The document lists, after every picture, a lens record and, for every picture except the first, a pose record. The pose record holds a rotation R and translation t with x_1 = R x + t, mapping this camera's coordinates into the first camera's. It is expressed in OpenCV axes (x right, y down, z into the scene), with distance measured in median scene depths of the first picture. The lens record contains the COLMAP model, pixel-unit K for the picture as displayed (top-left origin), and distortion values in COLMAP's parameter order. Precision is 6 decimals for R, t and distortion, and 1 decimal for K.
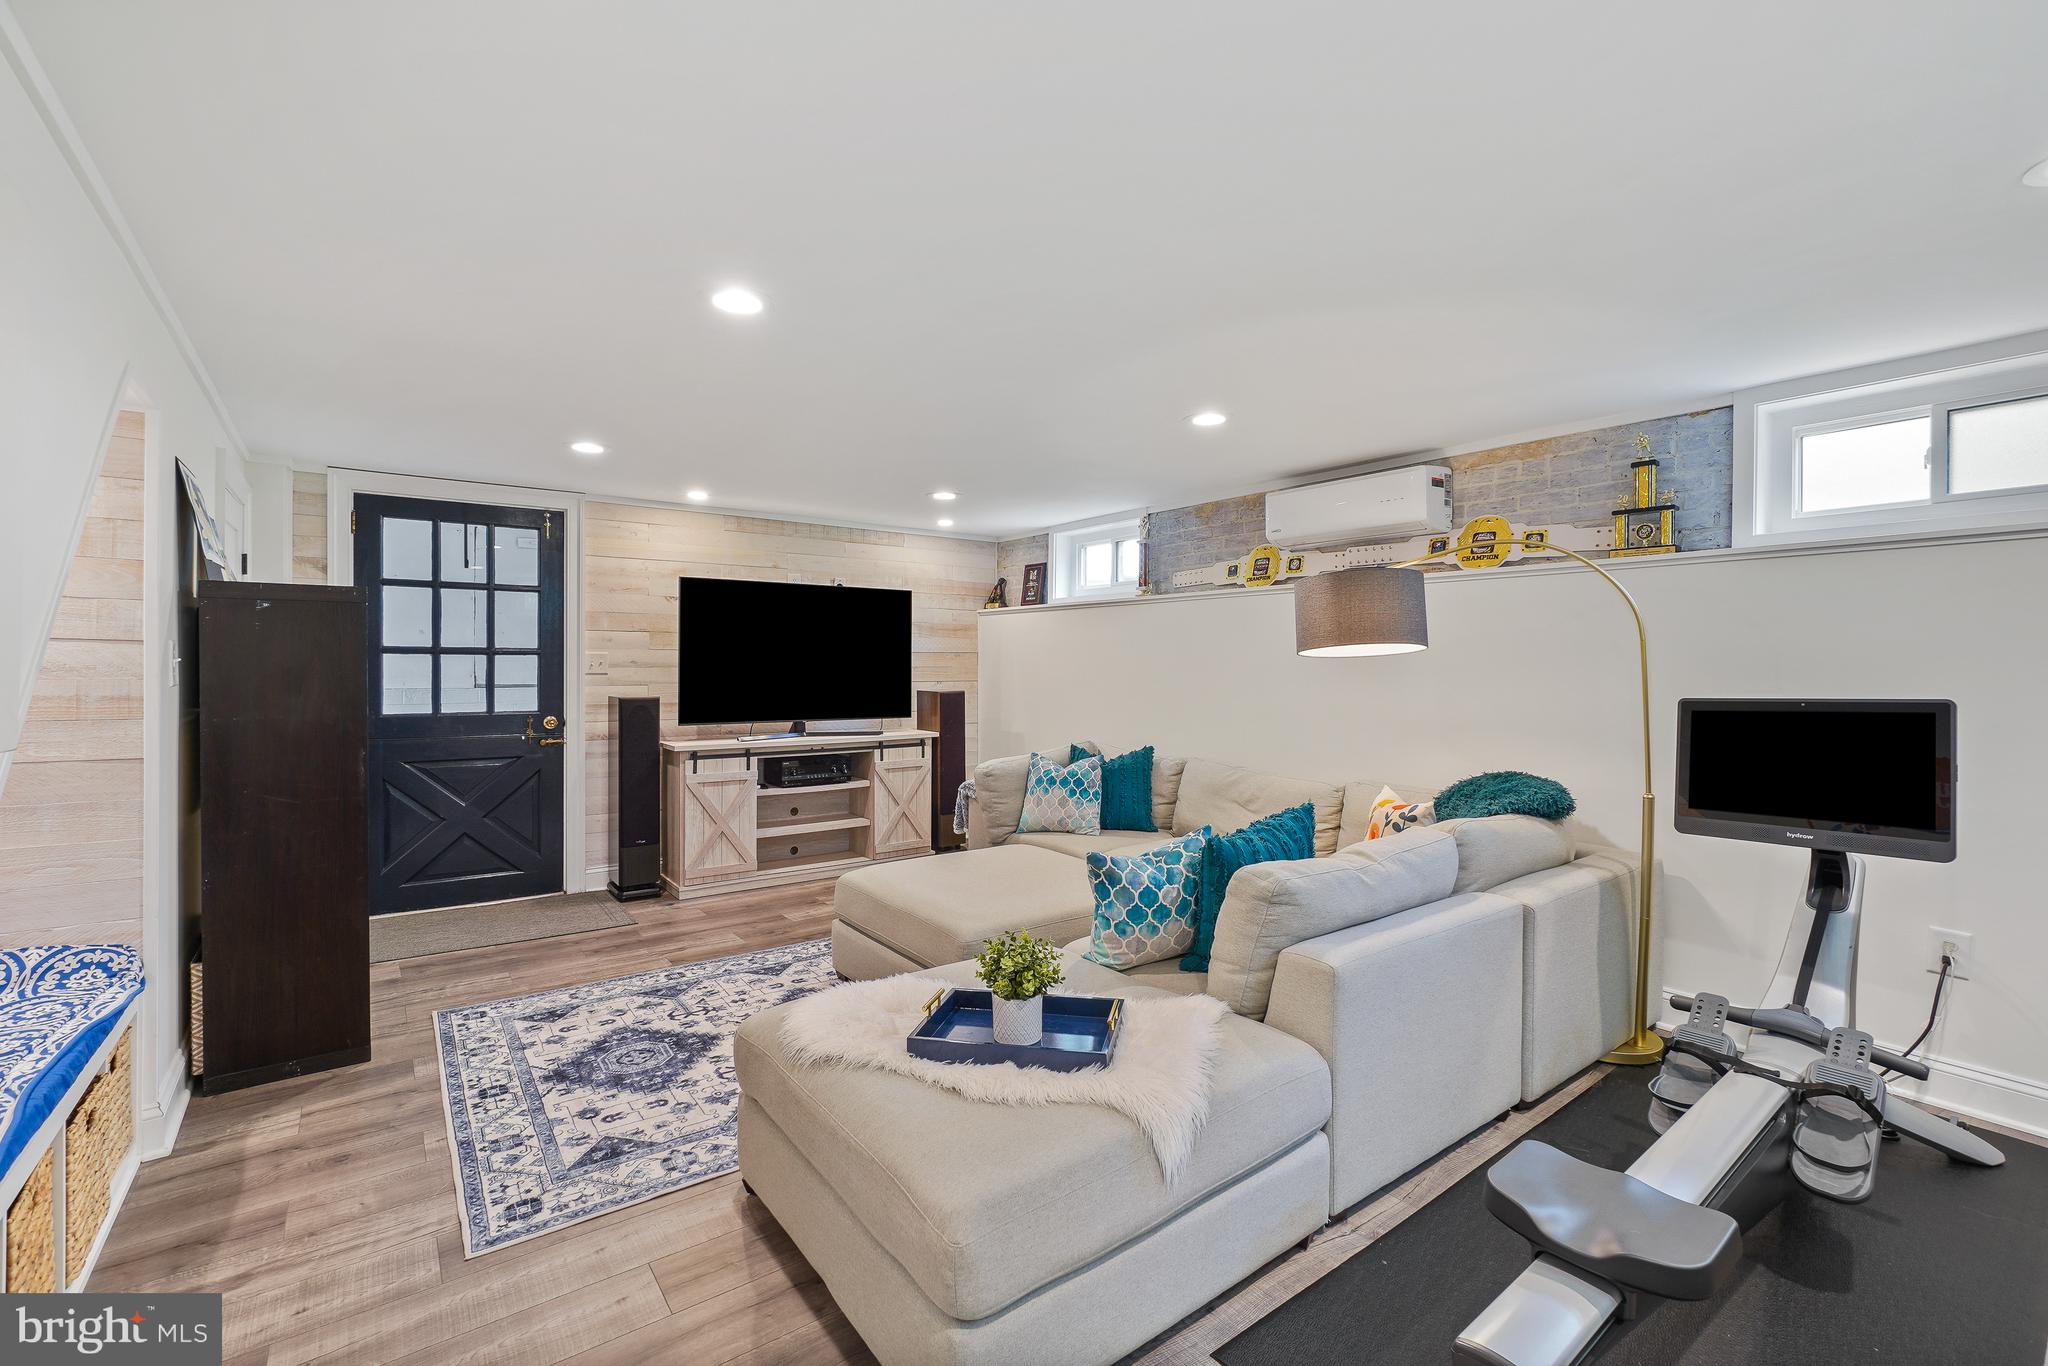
lens RADIAL K [[880.9, 0, 1020.5], [0, 880.9, 675.9], [0, 0, 1]] dist [0.000919, 0.001020]
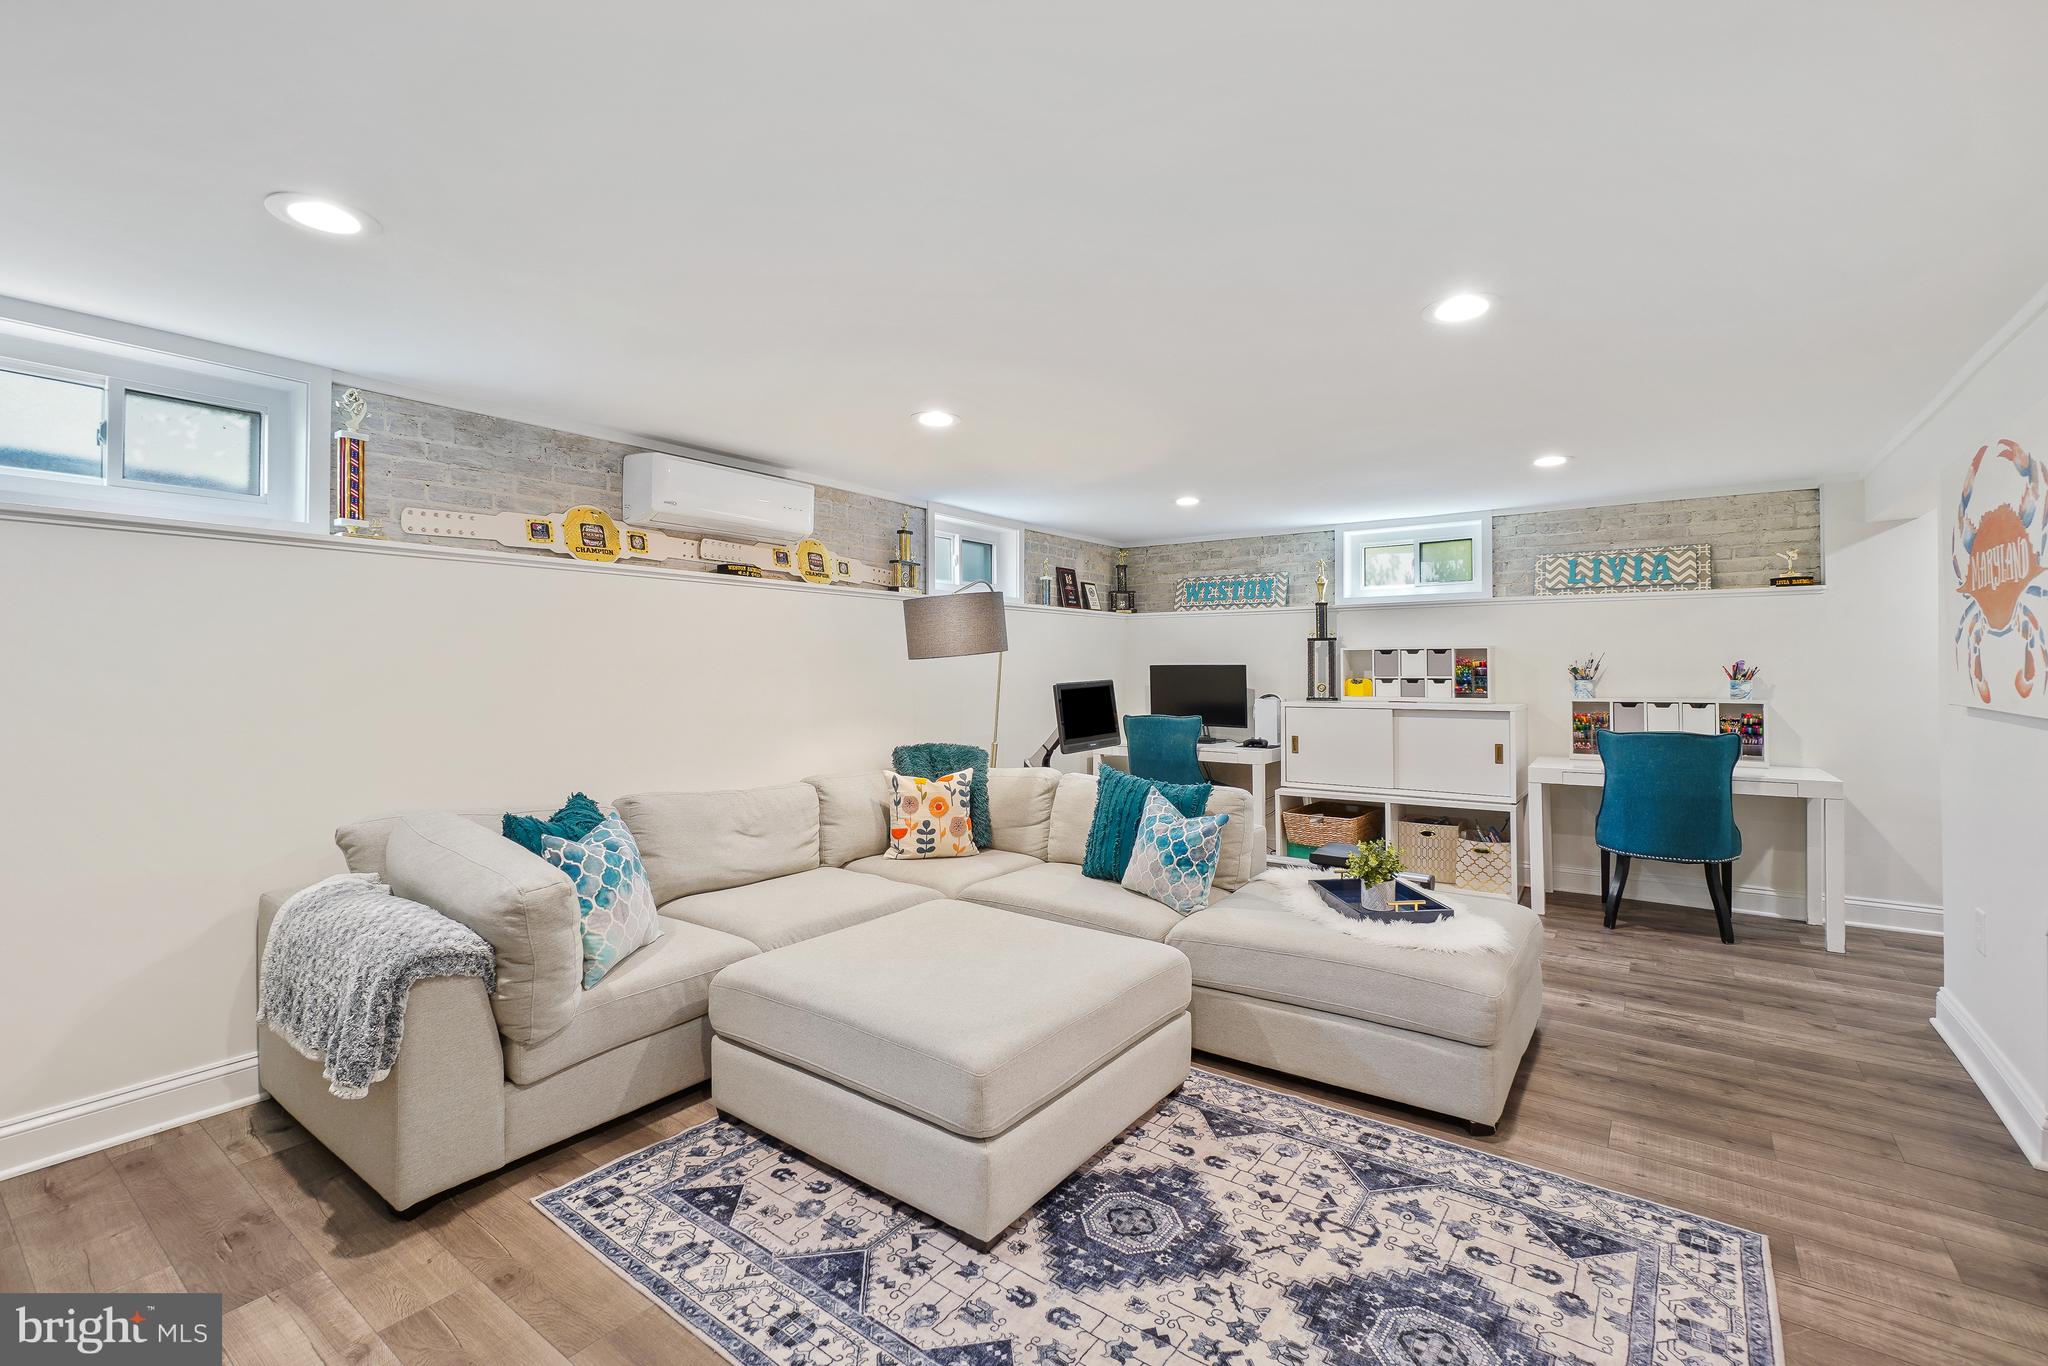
lens RADIAL K [[880.9, 0, 1018.2], [0, 880.9, 670.1], [0, 0, 1]] dist [0.000919, 0.001020]
pose [[-0.285316, -0.011095, 0.958369, -1.057576], [0.007300, 0.999879, 0.013749, -0.030672], [-0.958406, 0.010919, -0.285201, 1.652428]]
